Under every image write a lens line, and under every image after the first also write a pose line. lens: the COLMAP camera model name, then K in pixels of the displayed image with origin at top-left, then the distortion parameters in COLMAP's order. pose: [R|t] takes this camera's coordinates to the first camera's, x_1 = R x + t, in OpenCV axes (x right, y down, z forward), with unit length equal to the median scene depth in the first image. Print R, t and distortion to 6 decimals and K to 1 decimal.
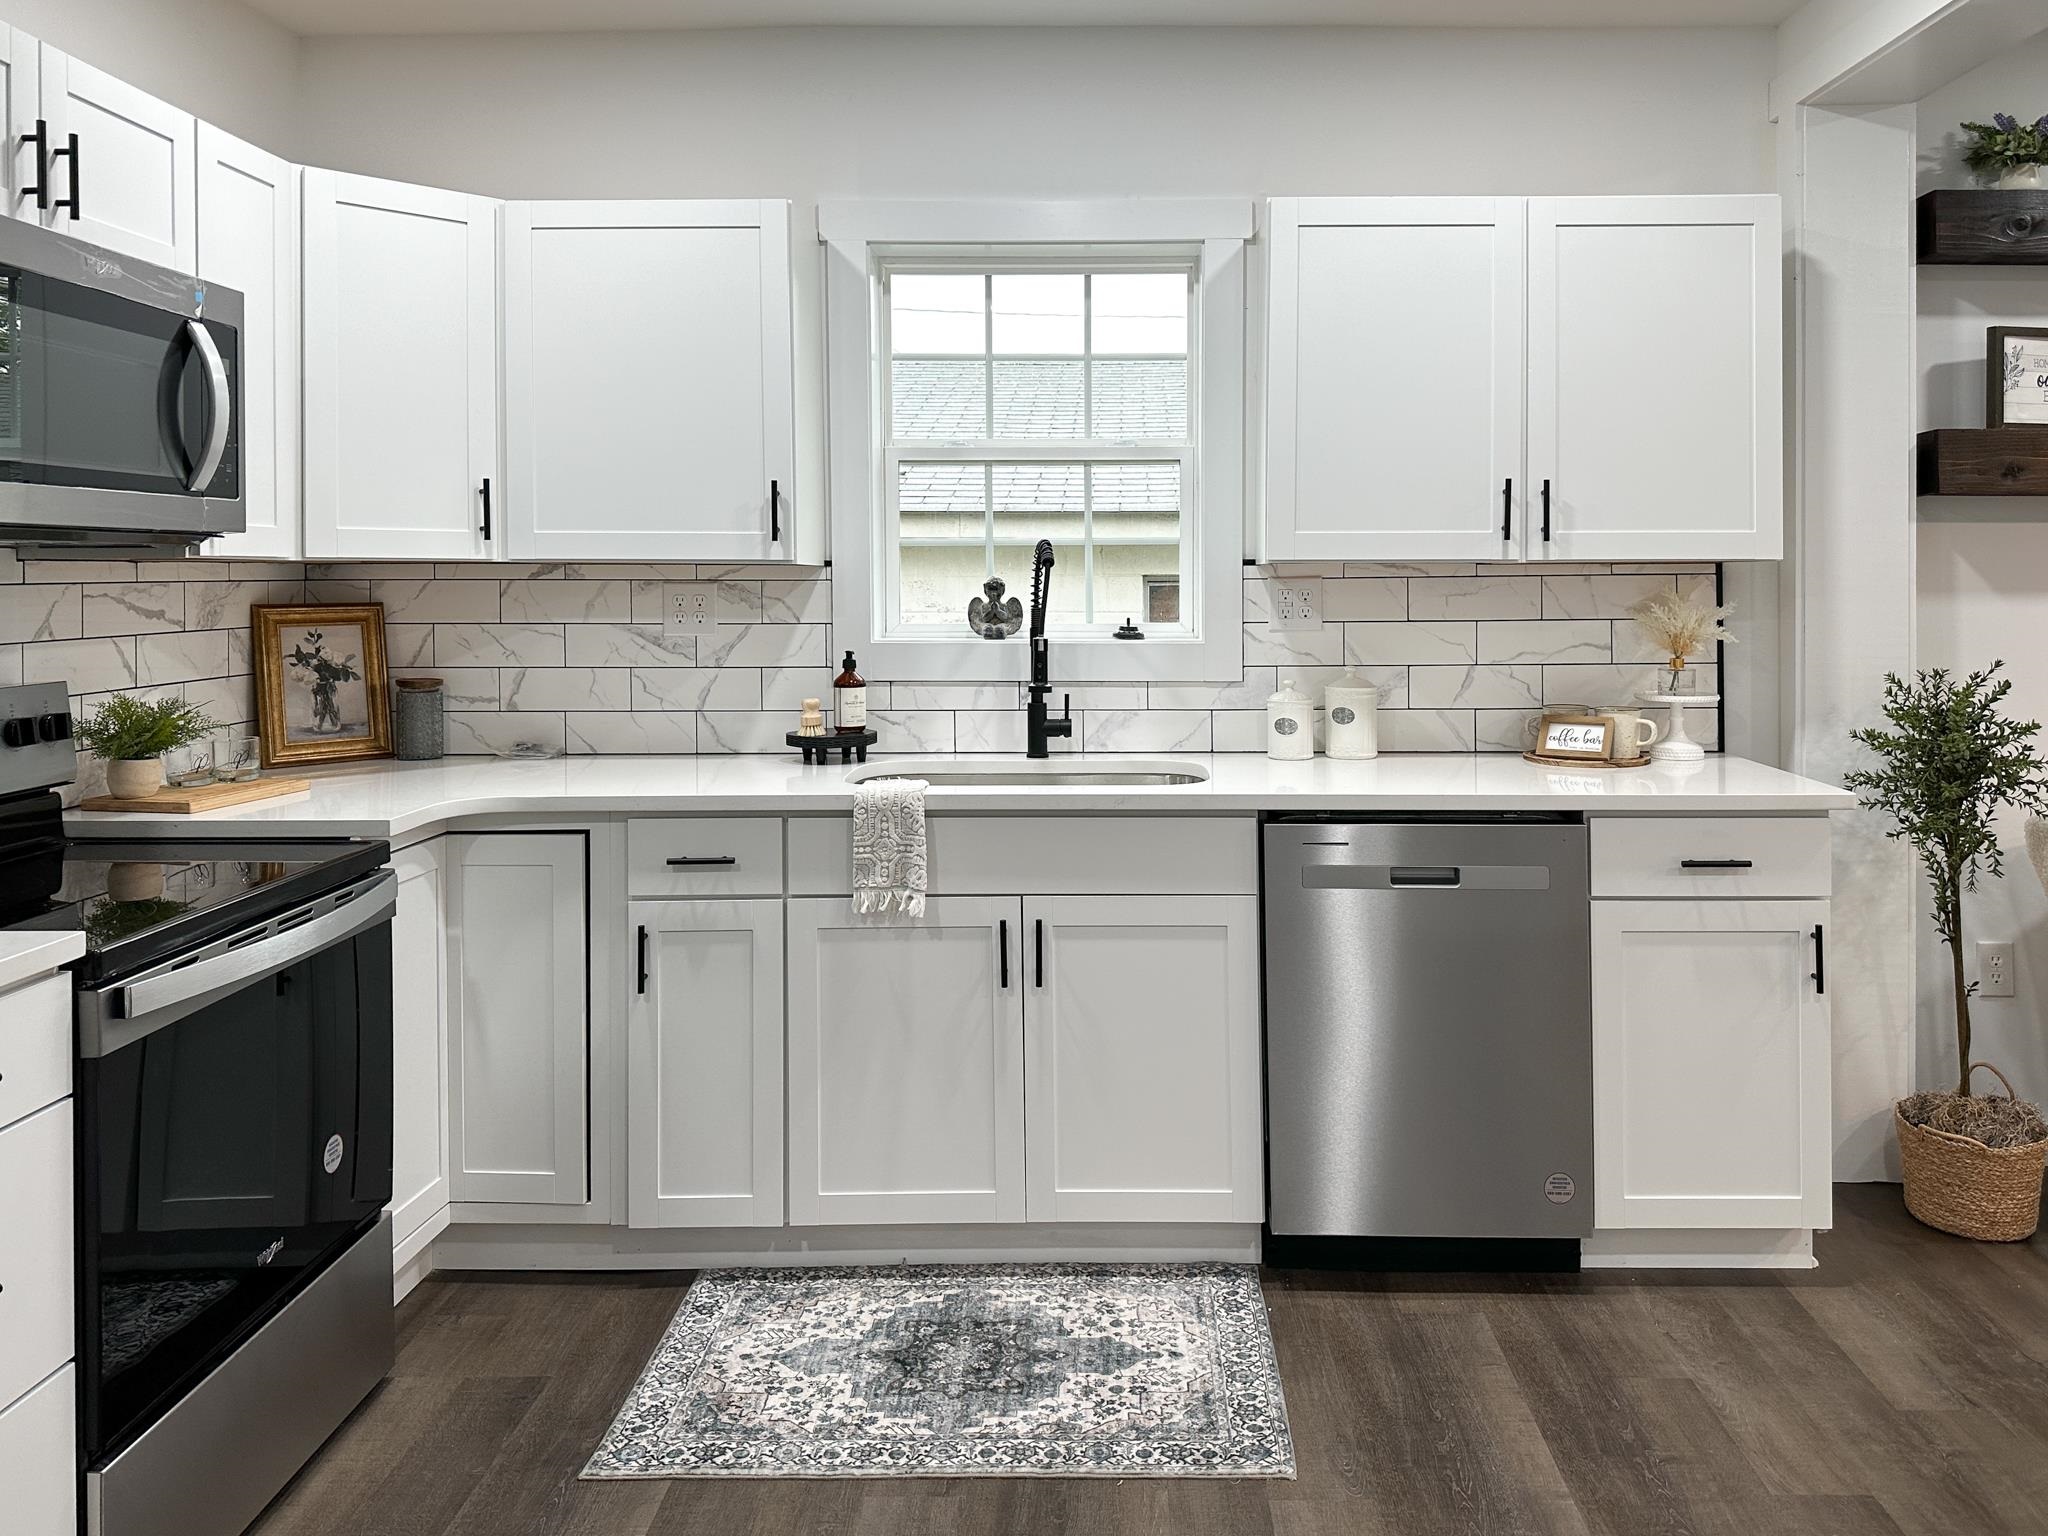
lens RADIAL K [[1525.3, 0, 1072.7], [0, 1525.3, 537.6], [0, 0, 1]] dist [0.019439, -0.004606]
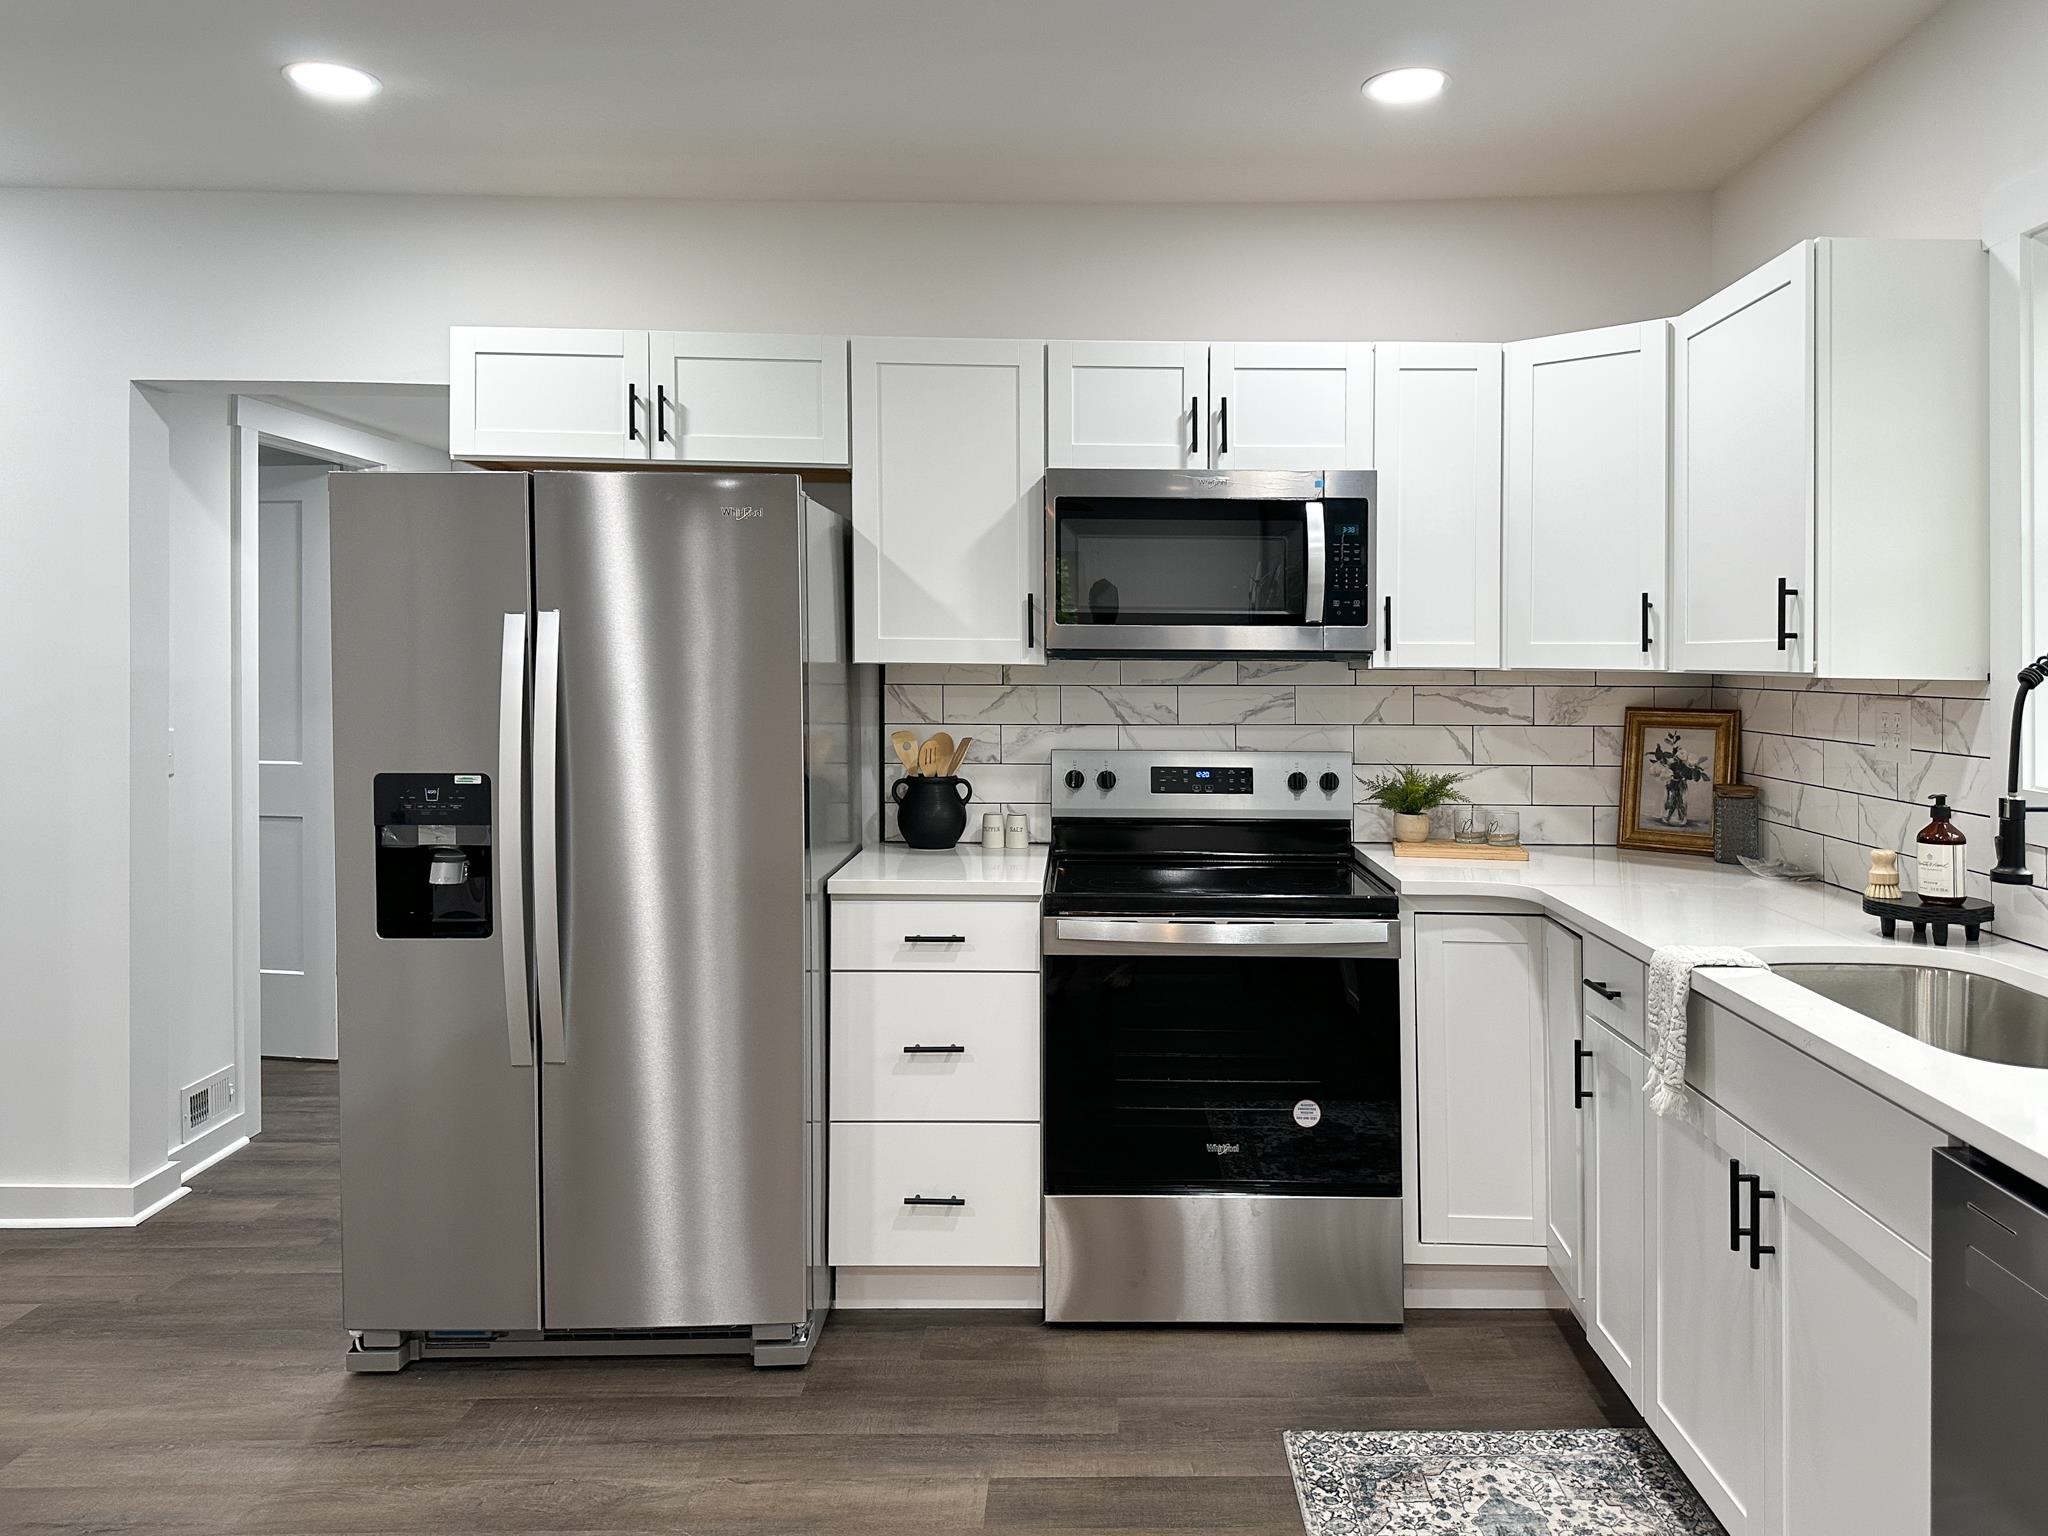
lens RADIAL K [[1442.9, 0, 1089.3], [0, 1442.9, 643.1], [0, 0, 1]] dist [0.077525, -0.156379]
pose [[0.000840, -0.010971, -0.999939, 0.572862], [0.017609, 0.999785, -0.010954, 0.000022], [0.999845, -0.017598, 0.001033, 0.589201]]
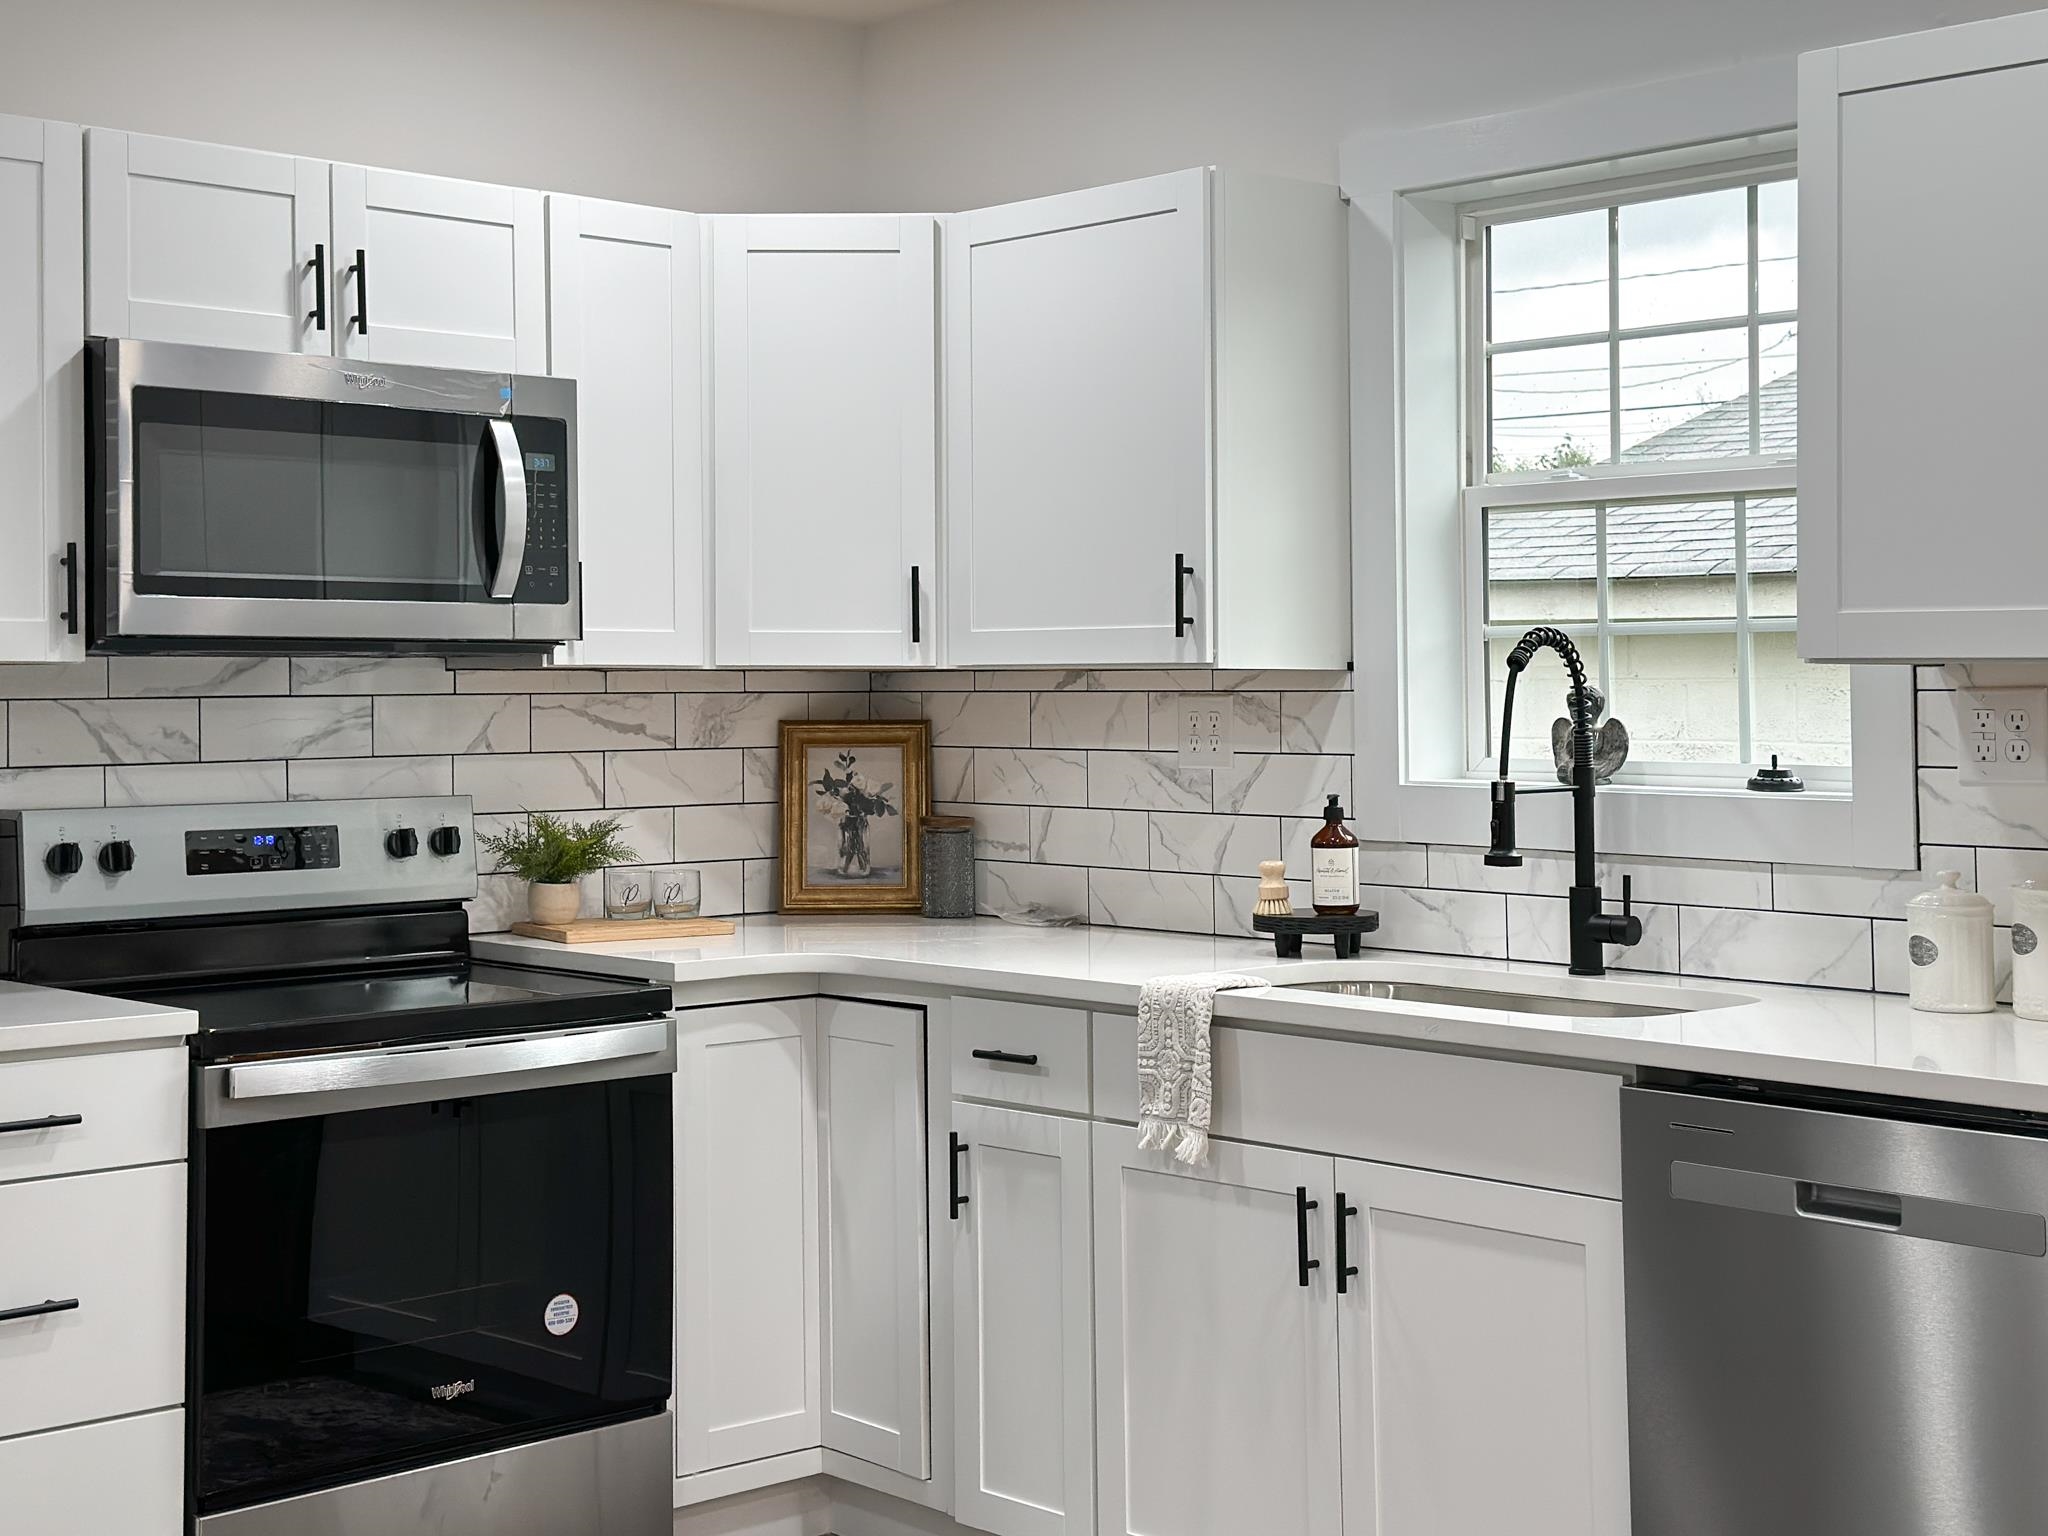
lens RADIAL K [[2811.7, 0, 984.6], [0, 2811.7, 518.4], [0, 0, 1]] dist [0.030237, 0.106549]
pose [[0.680356, -0.044376, -0.731537, 0.685753], [0.018695, 0.998891, -0.043207, 0.001549], [0.732643, 0.015720, 0.680432, 0.021081]]
